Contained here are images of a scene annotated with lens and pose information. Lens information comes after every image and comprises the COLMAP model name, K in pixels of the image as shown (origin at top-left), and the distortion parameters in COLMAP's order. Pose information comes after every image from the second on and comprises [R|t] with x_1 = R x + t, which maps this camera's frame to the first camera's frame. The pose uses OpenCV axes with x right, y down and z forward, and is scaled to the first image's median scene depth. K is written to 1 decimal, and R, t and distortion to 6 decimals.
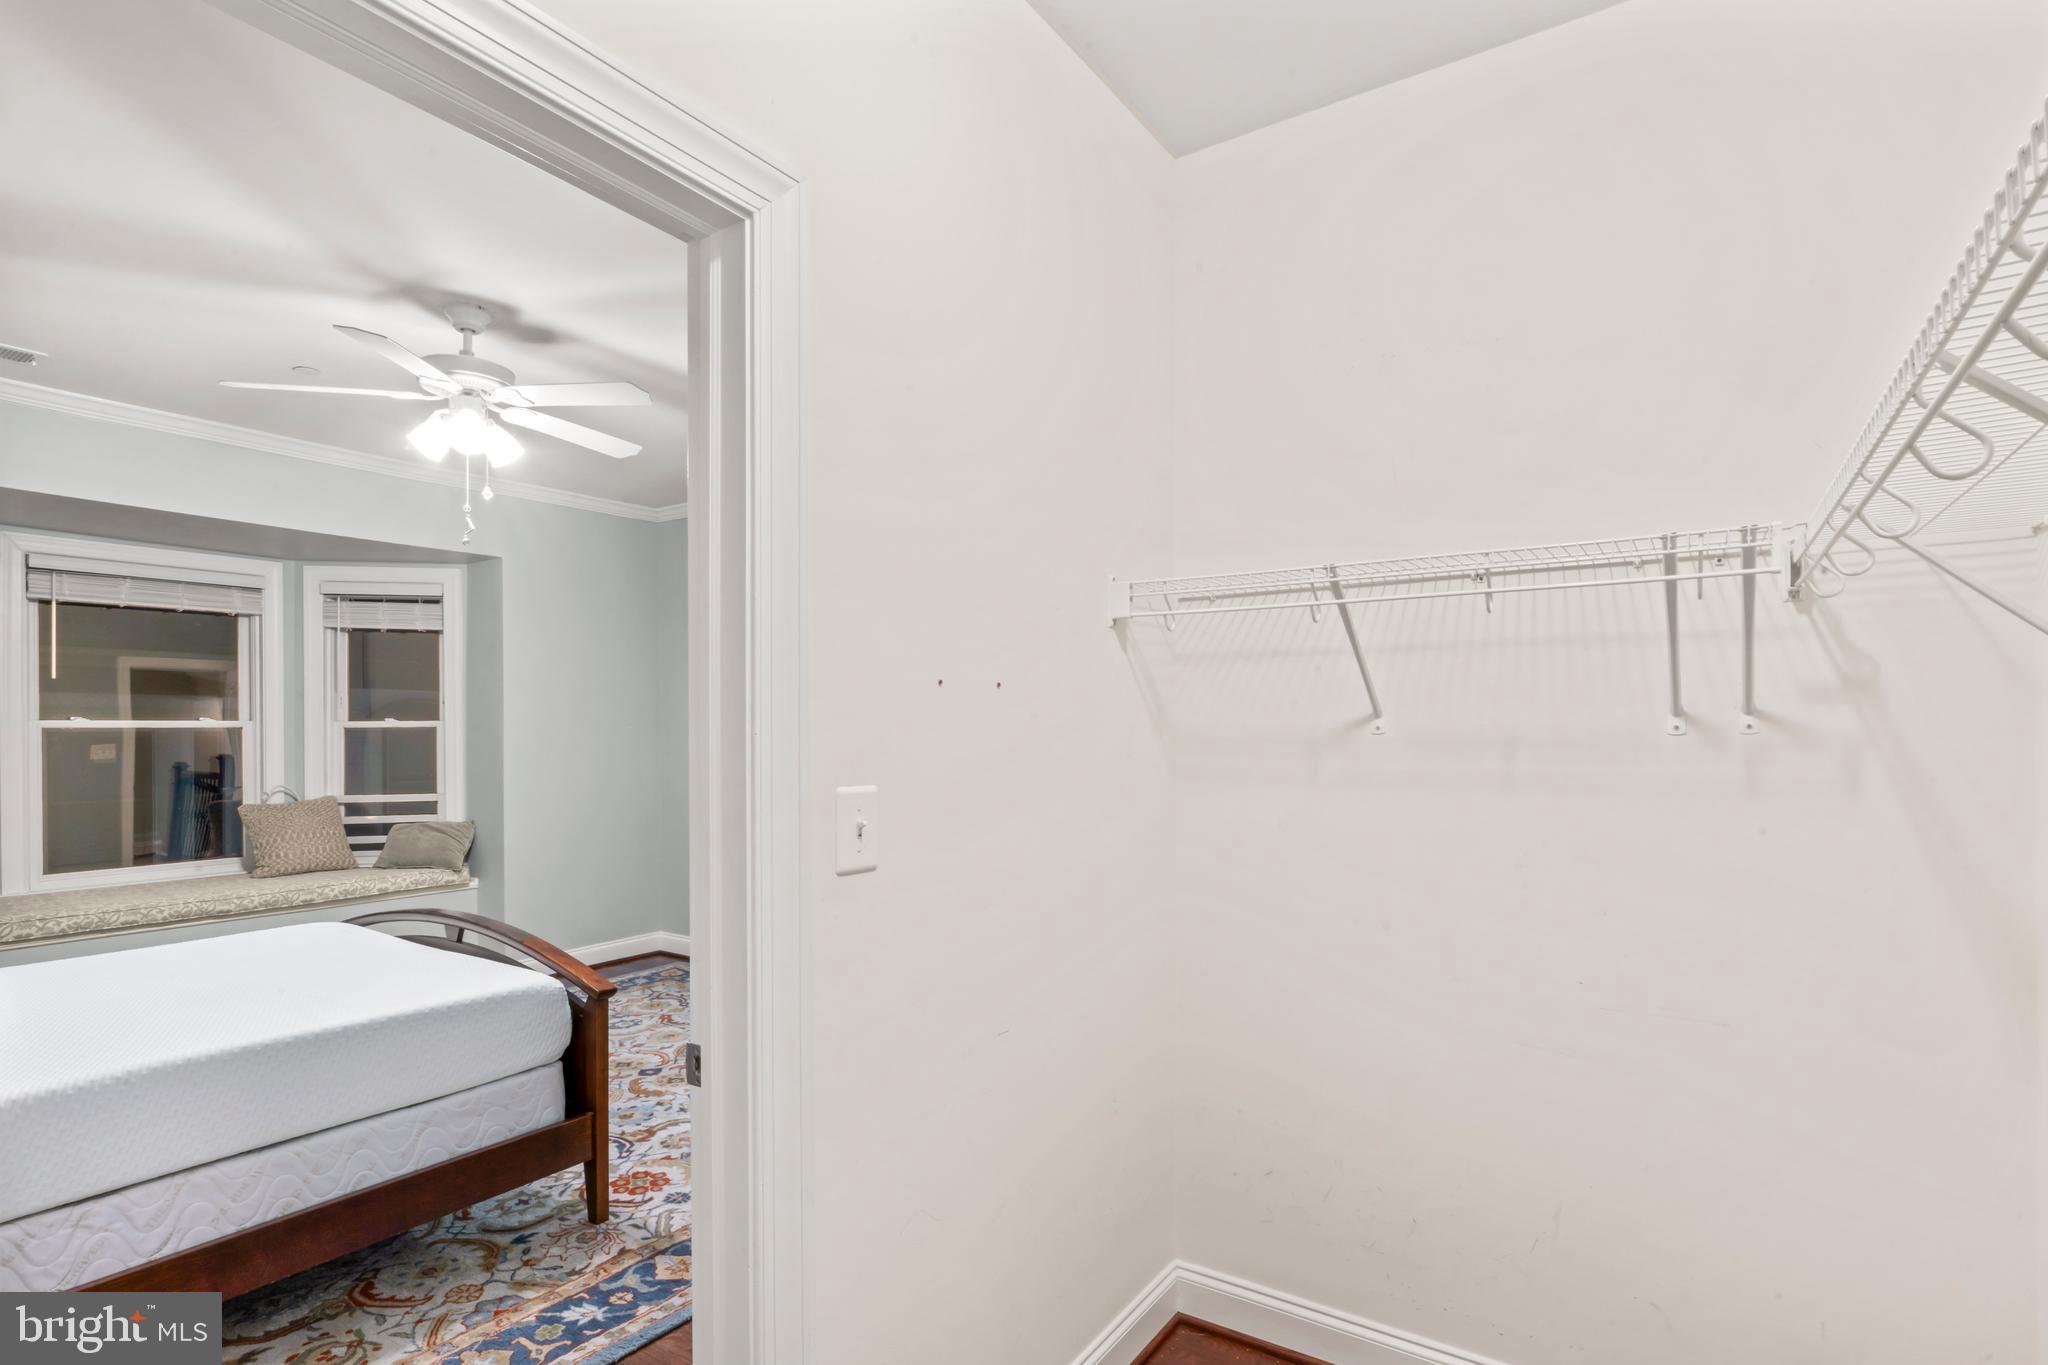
lens RADIAL K [[991.7, 0, 1034.1], [0, 991.7, 733.2], [0, 0, 1]] dist [-0.014531, -0.000494]
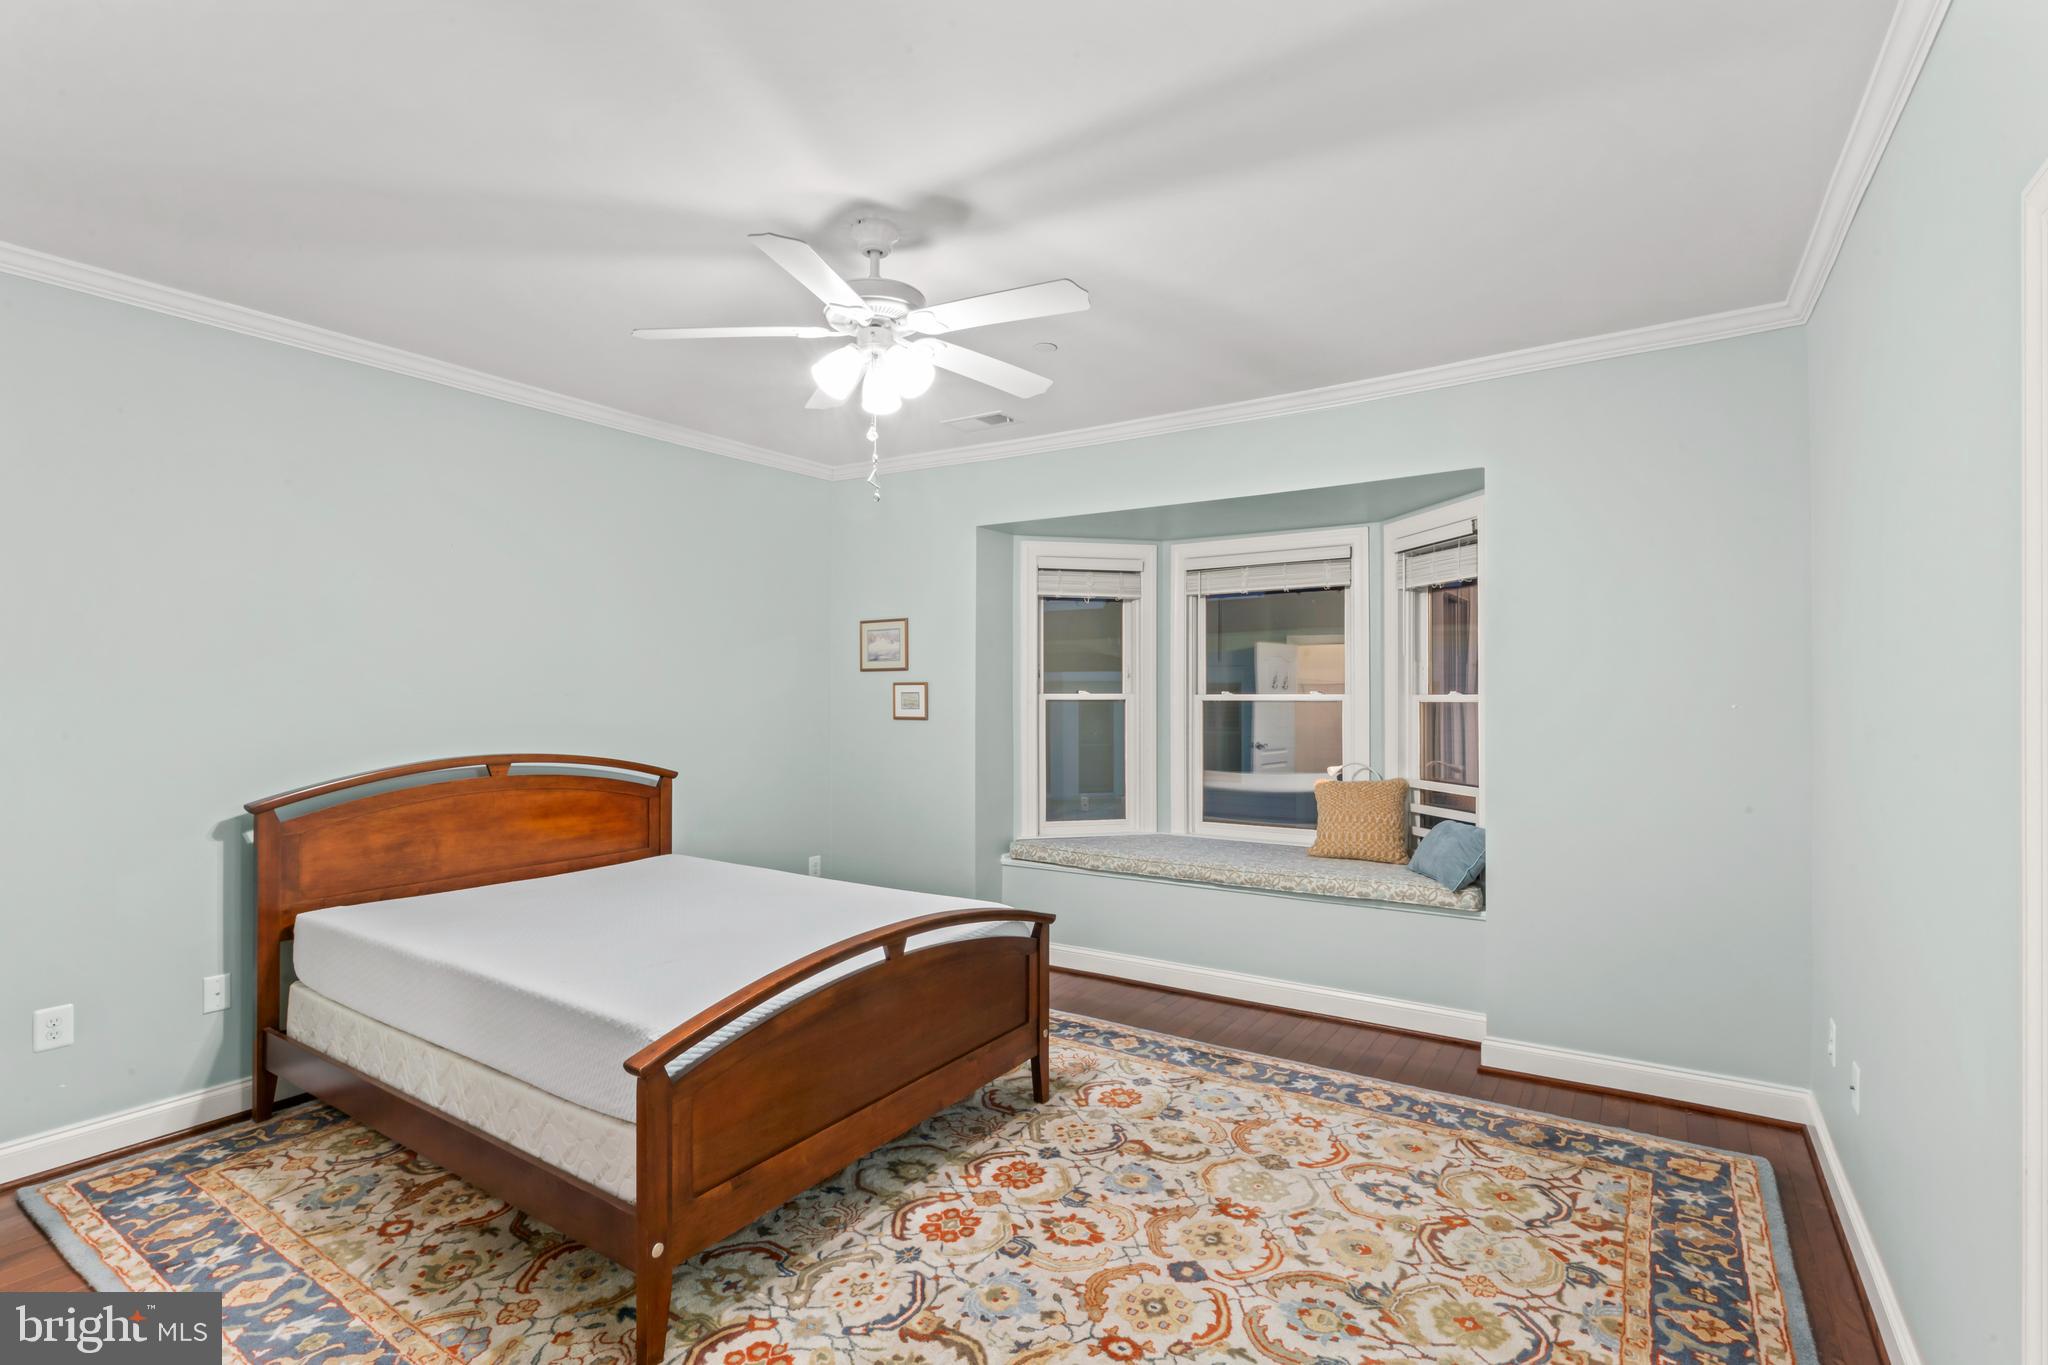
lens RADIAL K [[959.8, 0, 1017.4], [0, 959.8, 689.6], [0, 0, 1]] dist [-0.006341, -0.000164]
pose [[0.000721, -0.001211, -0.999999, 0.189619], [-0.002782, 0.999995, -0.001213, -0.018168], [0.999996, 0.002783, 0.000718, 0.805713]]
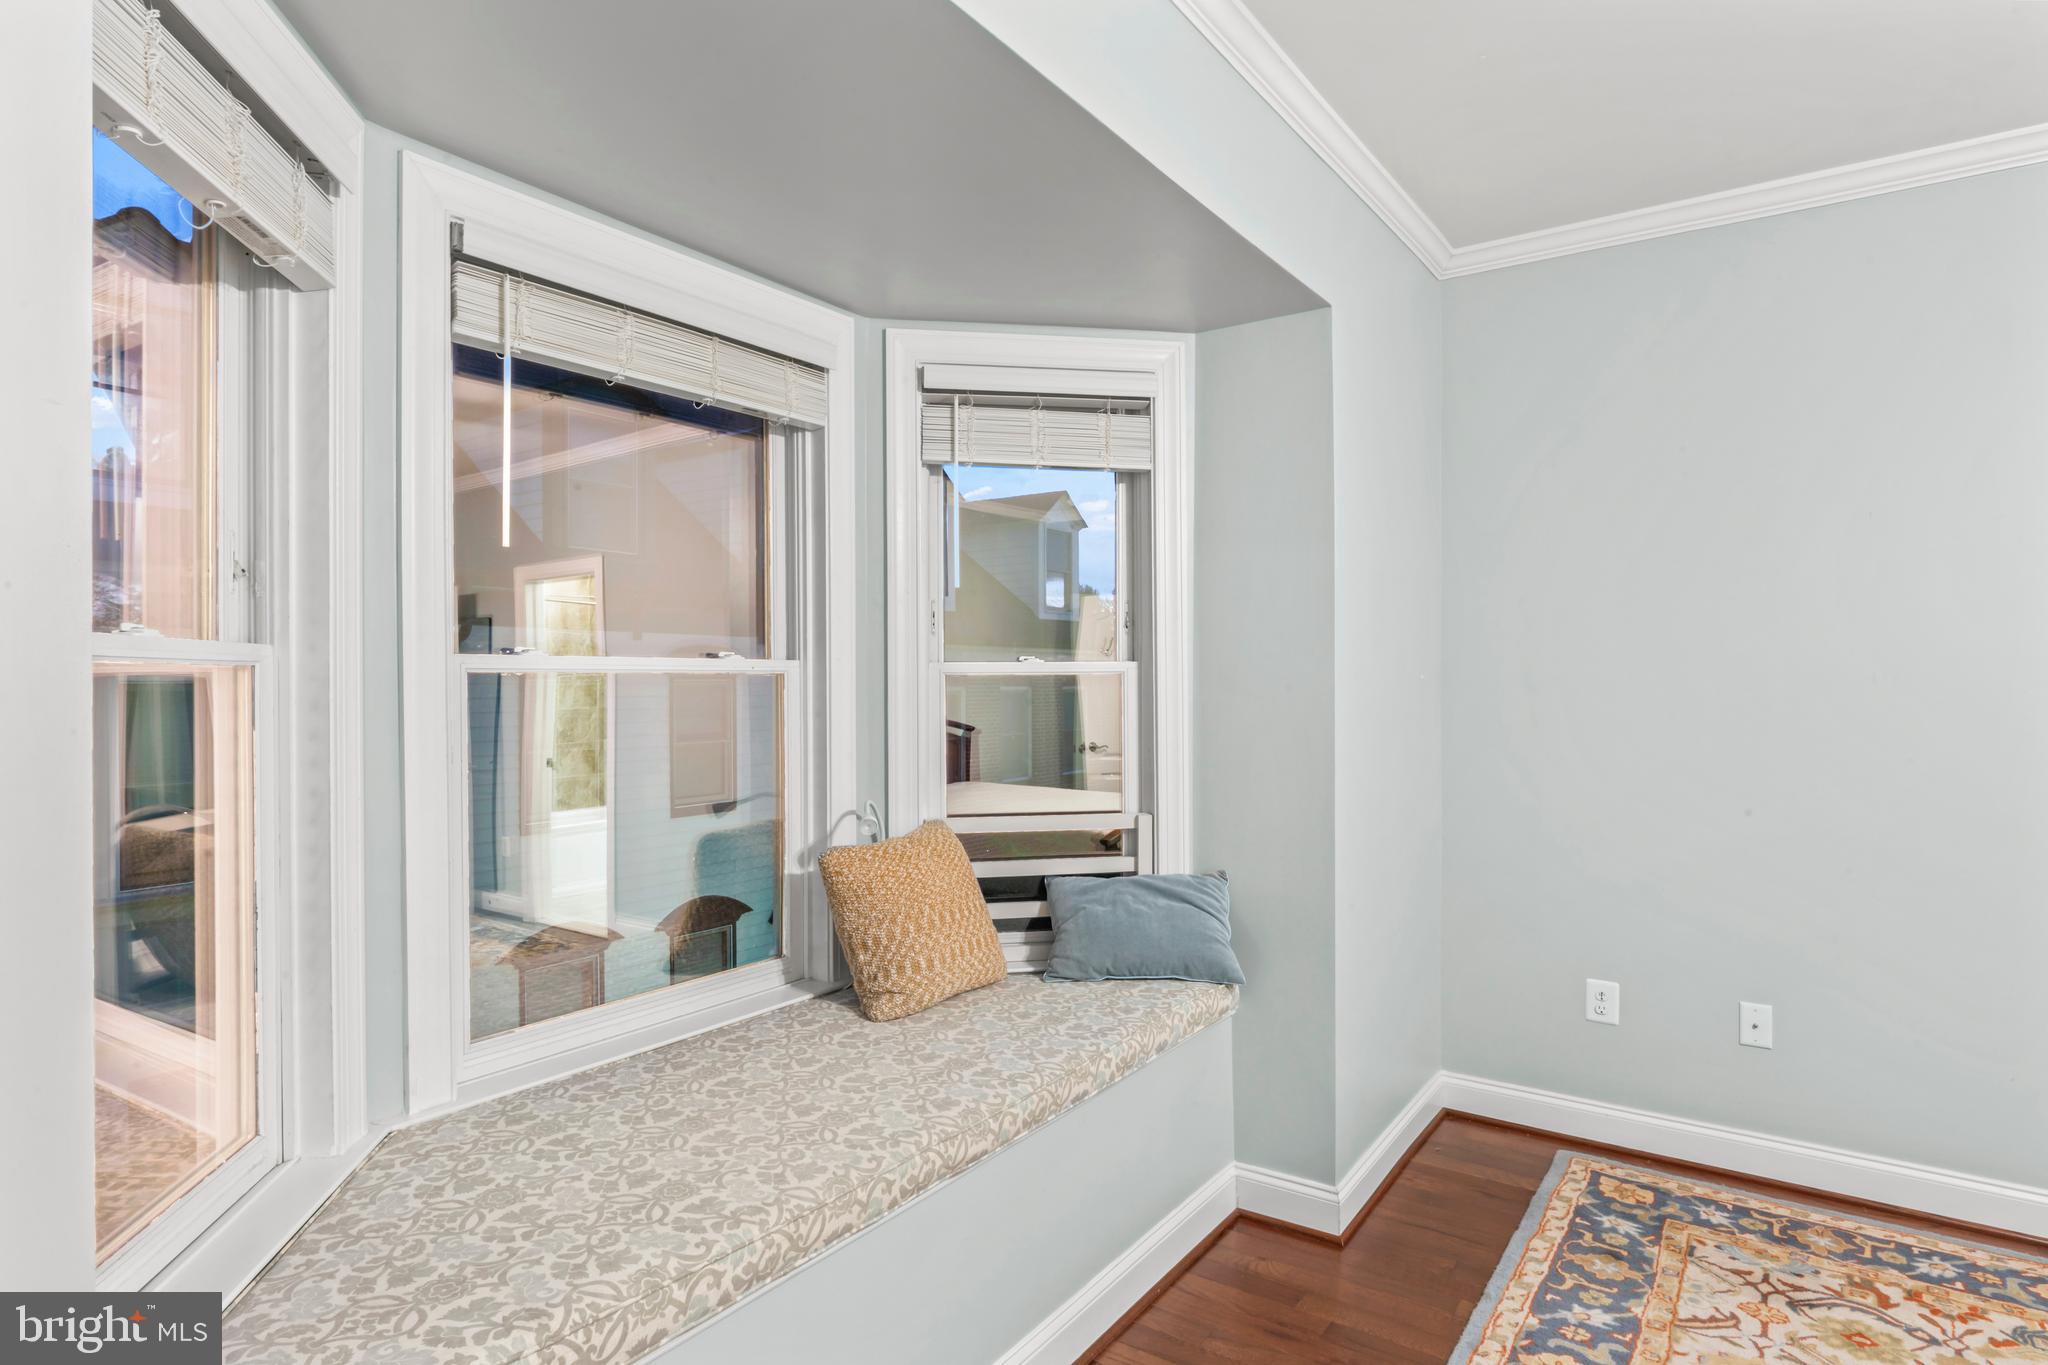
lens RADIAL K [[1112.0, 0, 1024.0], [0, 1112.0, 682.5], [0, 0, 1]] dist [0.007488, 0.000073]
pose [[0.999763, 0.002431, -0.021652, -0.819388], [-0.002344, 0.999989, 0.004035, -0.005155], [0.021662, -0.003983, 0.999757, 0.582101]]
